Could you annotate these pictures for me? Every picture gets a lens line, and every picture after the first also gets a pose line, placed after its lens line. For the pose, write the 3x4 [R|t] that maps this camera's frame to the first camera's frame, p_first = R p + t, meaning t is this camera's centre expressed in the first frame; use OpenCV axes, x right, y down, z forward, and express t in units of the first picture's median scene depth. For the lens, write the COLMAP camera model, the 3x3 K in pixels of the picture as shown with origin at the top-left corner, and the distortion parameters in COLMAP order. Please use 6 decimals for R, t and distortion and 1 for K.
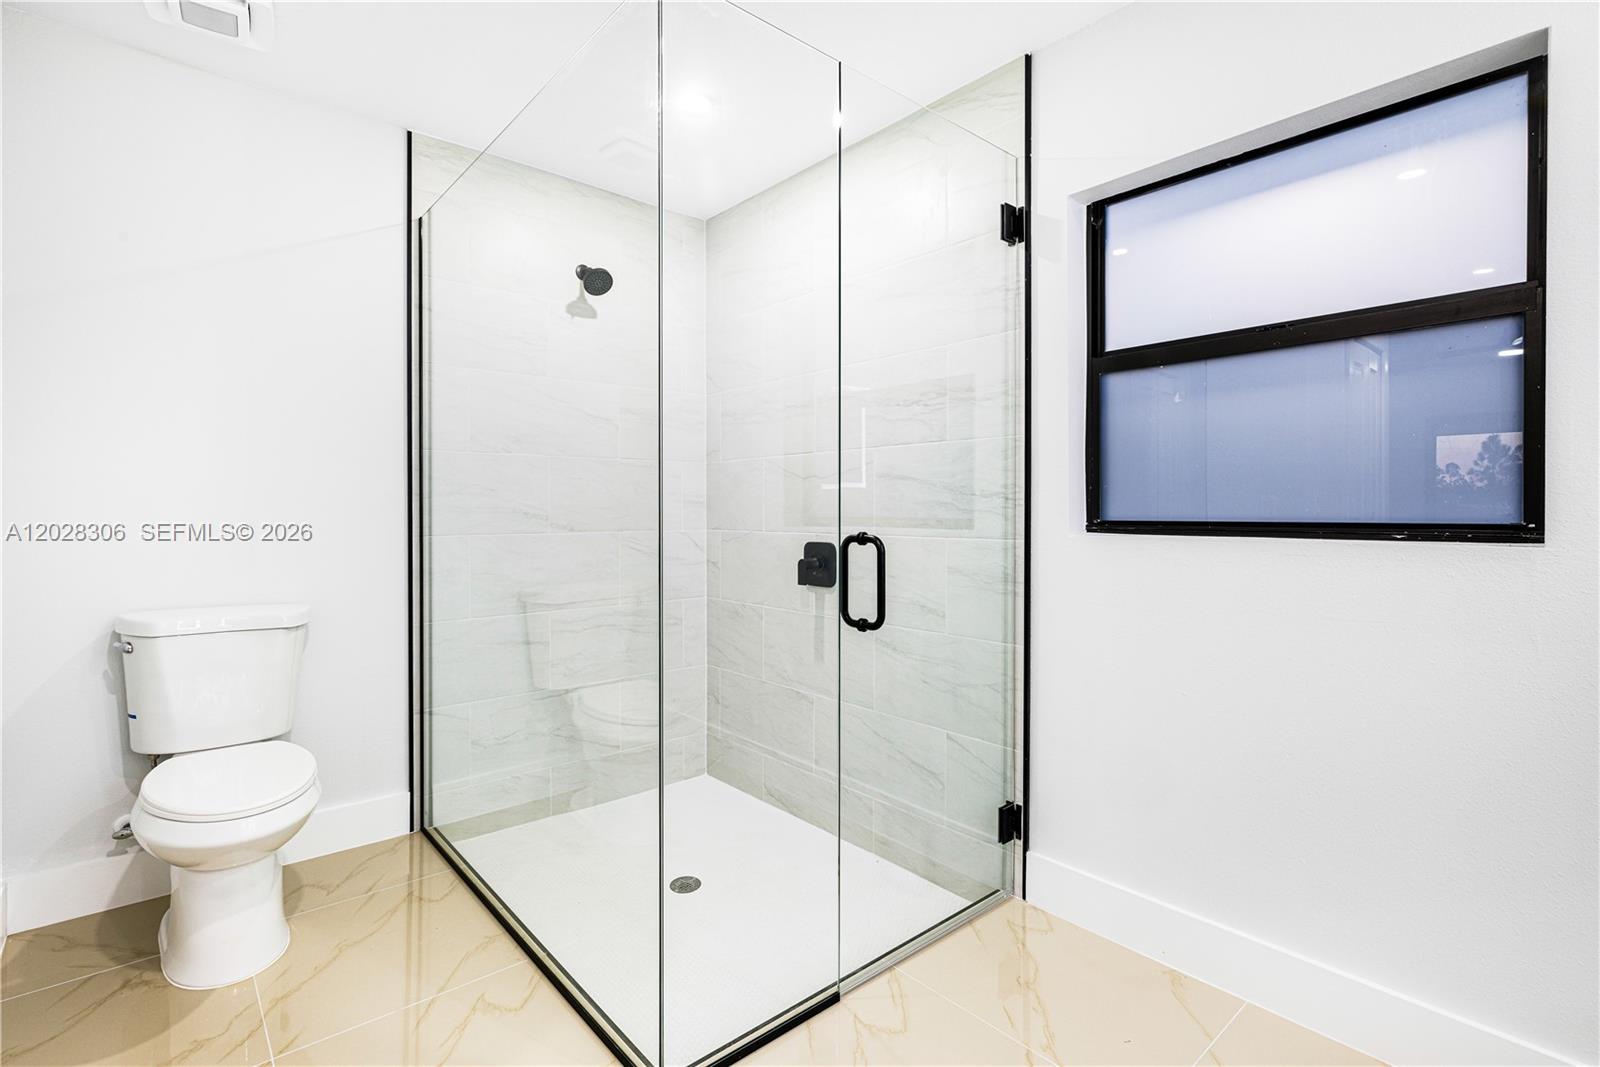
lens RADIAL K [[731.5, 0, 800.0], [0, 731.5, 533.5], [0, 0, 1]] dist [0.000494, 0.000399]
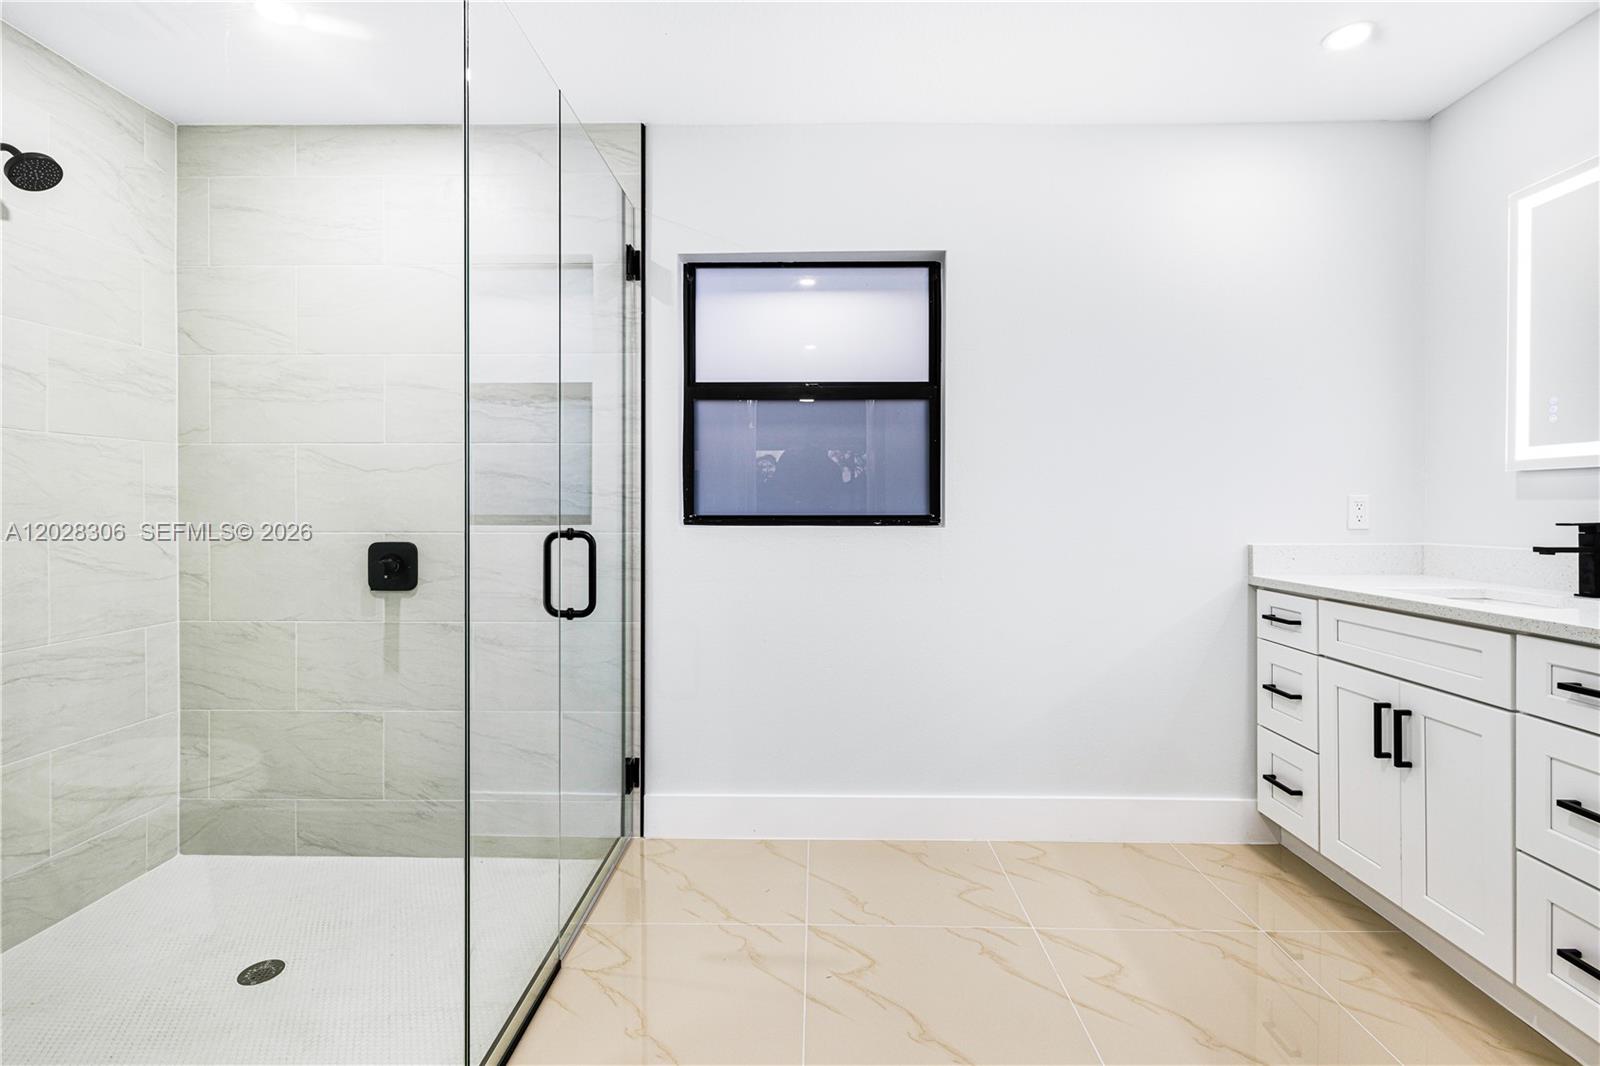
lens RADIAL K [[731.5, 0, 800.0], [0, 731.5, 533.0], [0, 0, 1]] dist [0.000494, 0.000399]
pose [[0.665840, -0.026445, 0.745626, -0.400011], [0.022200, 0.999631, 0.015629, -0.002966], [-0.745764, 0.006146, 0.666181, 0.020255]]
